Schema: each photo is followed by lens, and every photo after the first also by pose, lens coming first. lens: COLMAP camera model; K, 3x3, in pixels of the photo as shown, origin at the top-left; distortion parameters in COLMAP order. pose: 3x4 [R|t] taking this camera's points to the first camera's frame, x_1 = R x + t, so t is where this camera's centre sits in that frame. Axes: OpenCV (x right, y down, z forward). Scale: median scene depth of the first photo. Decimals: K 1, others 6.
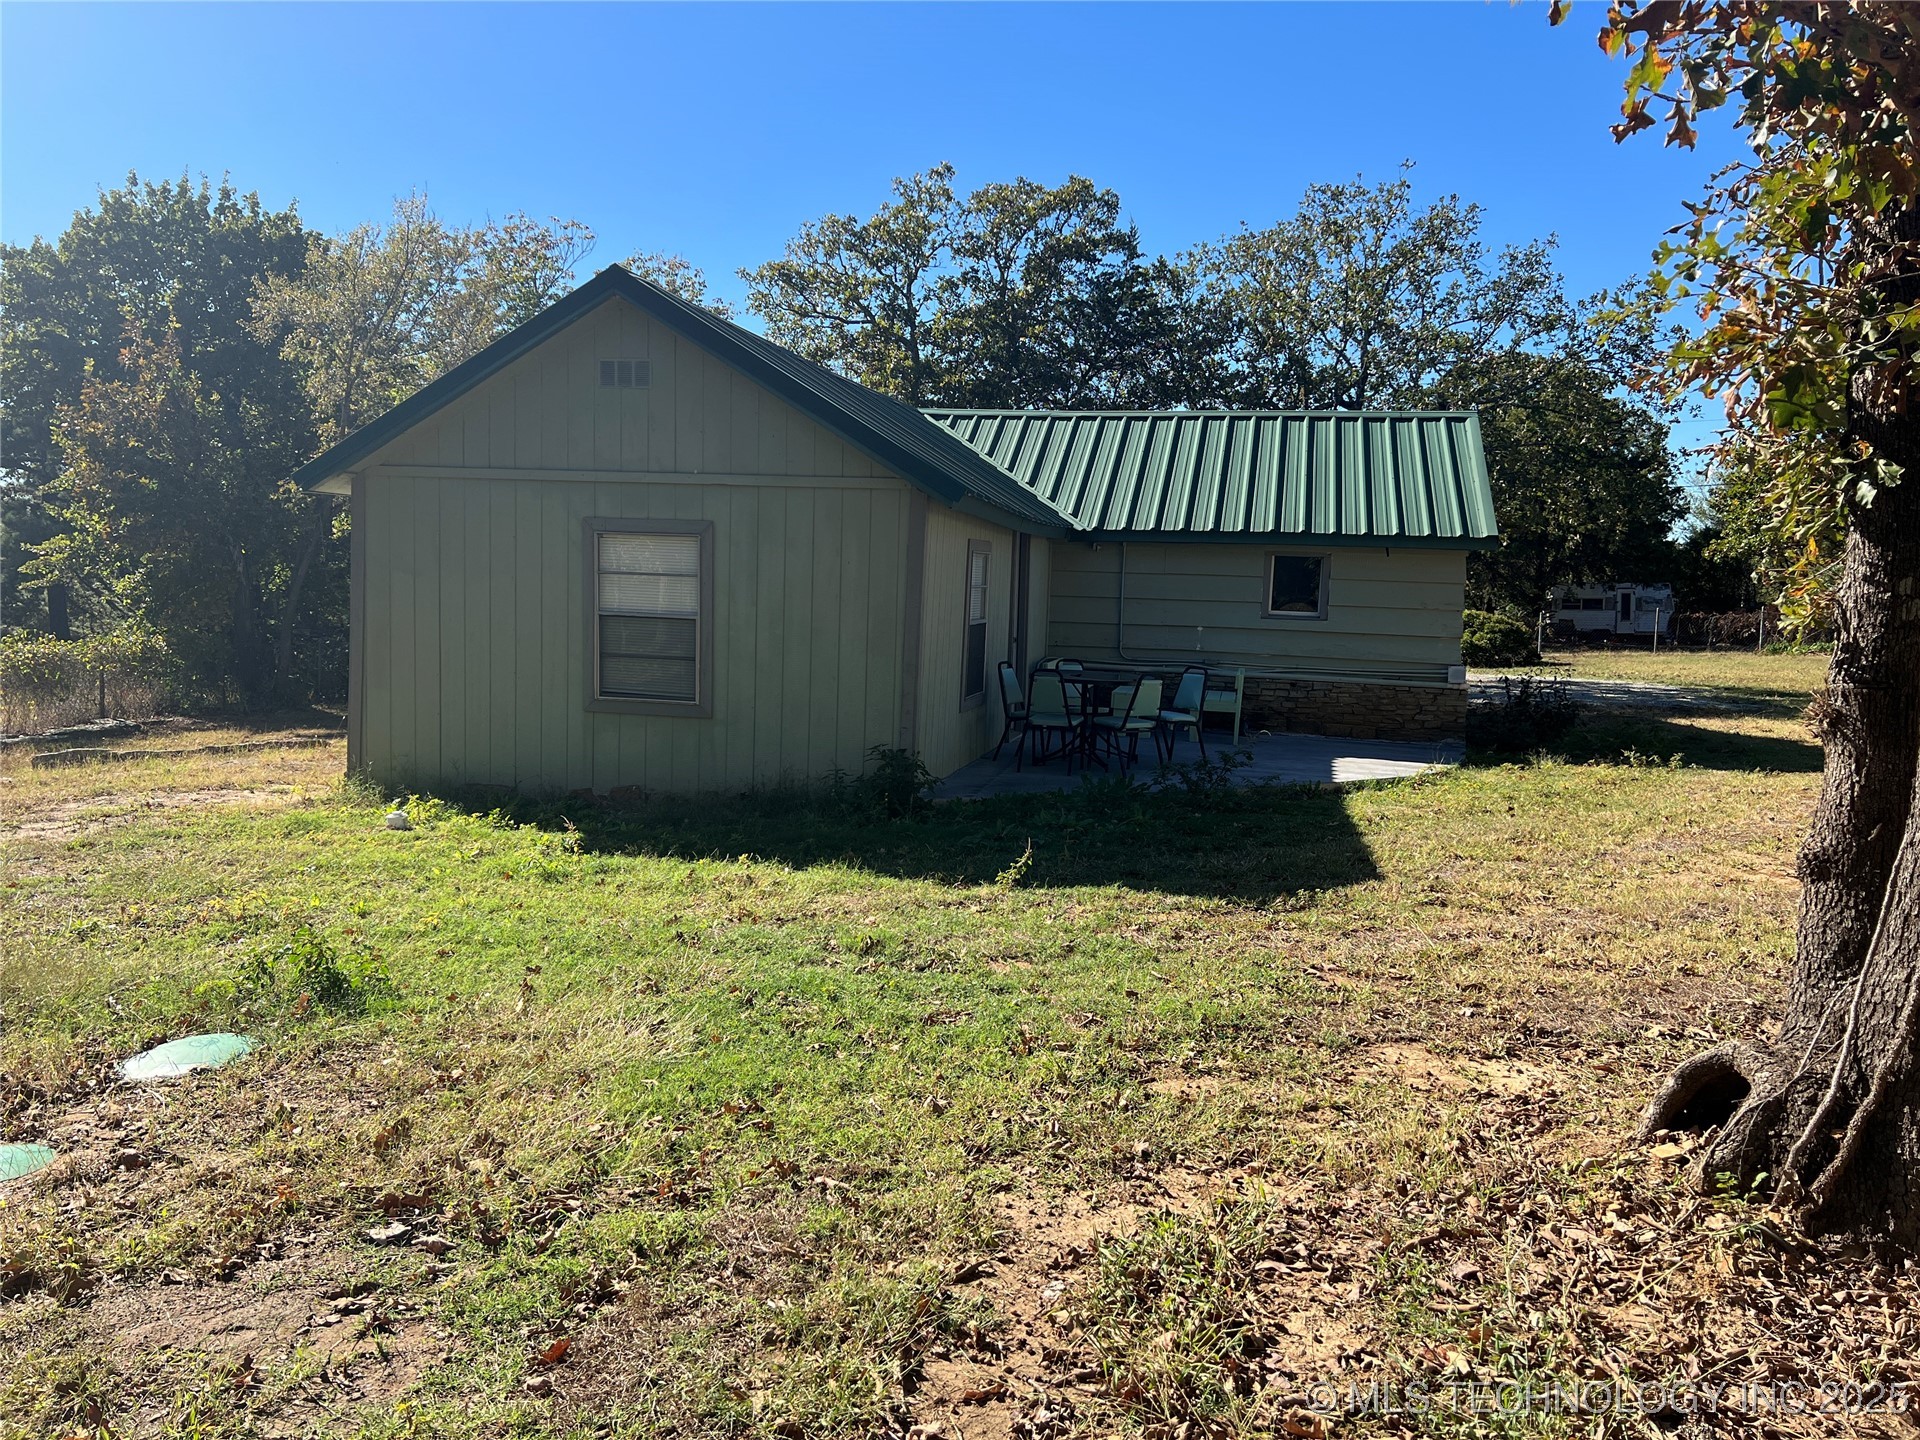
lens RADIAL K [[1444.7, 0, 954.6], [0, 1444.7, 729.7], [0, 0, 1]] dist [0.047290, -0.051113]
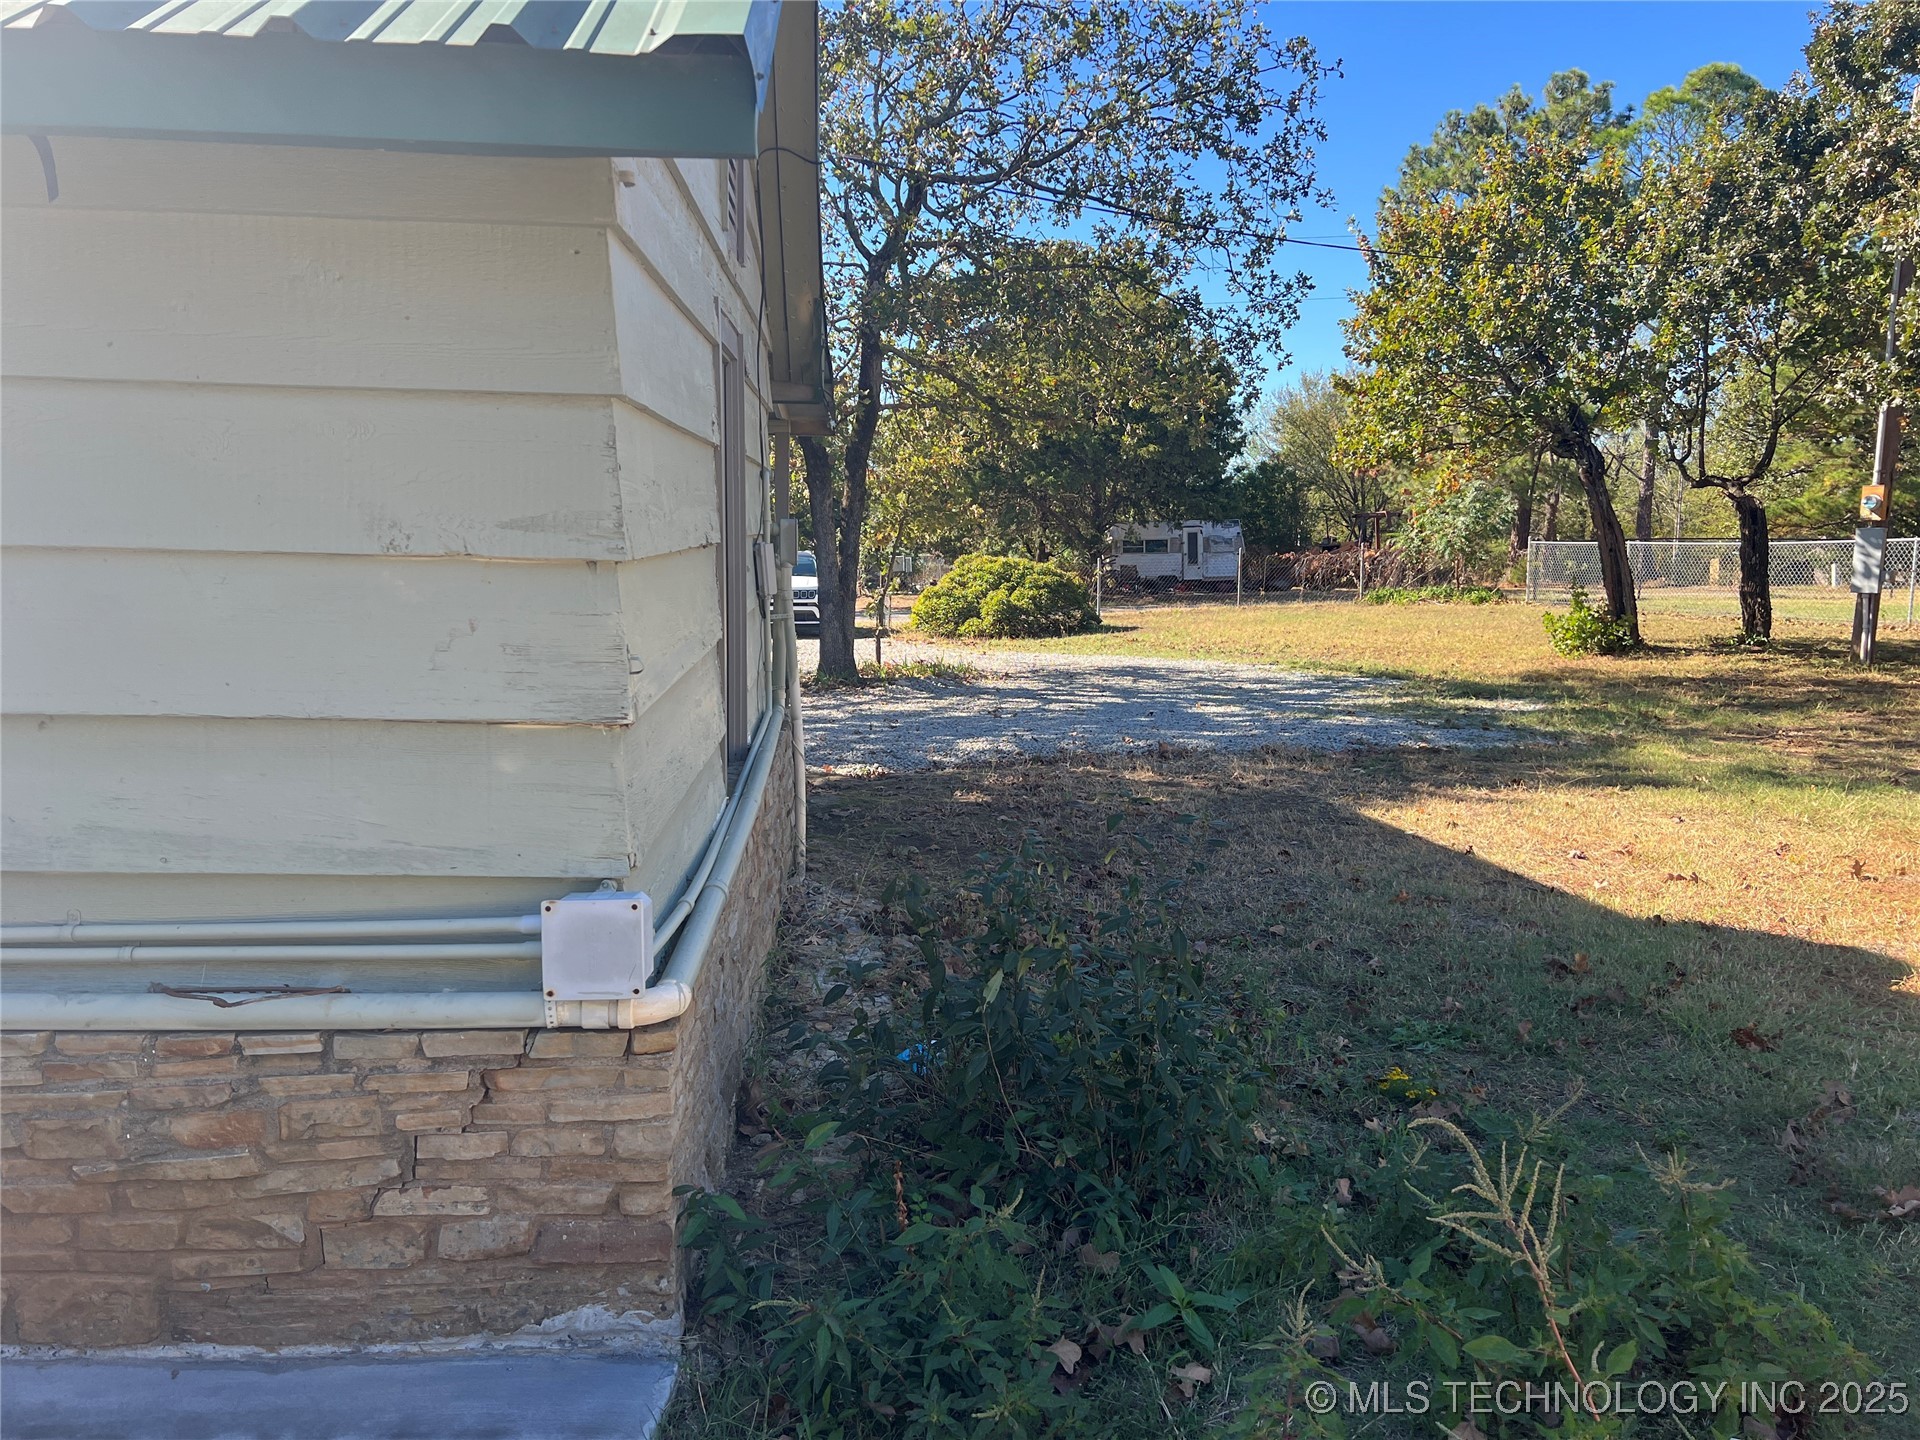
lens RADIAL K [[1444.7, 0, 954.6], [0, 1444.7, 729.7], [0, 0, 1]] dist [0.047290, -0.051113]
pose [[0.960637, -0.058728, 0.271527, 0.105102], [0.050218, 0.998008, 0.038188, -0.020673], [-0.273228, -0.023049, 0.961673, 0.255023]]
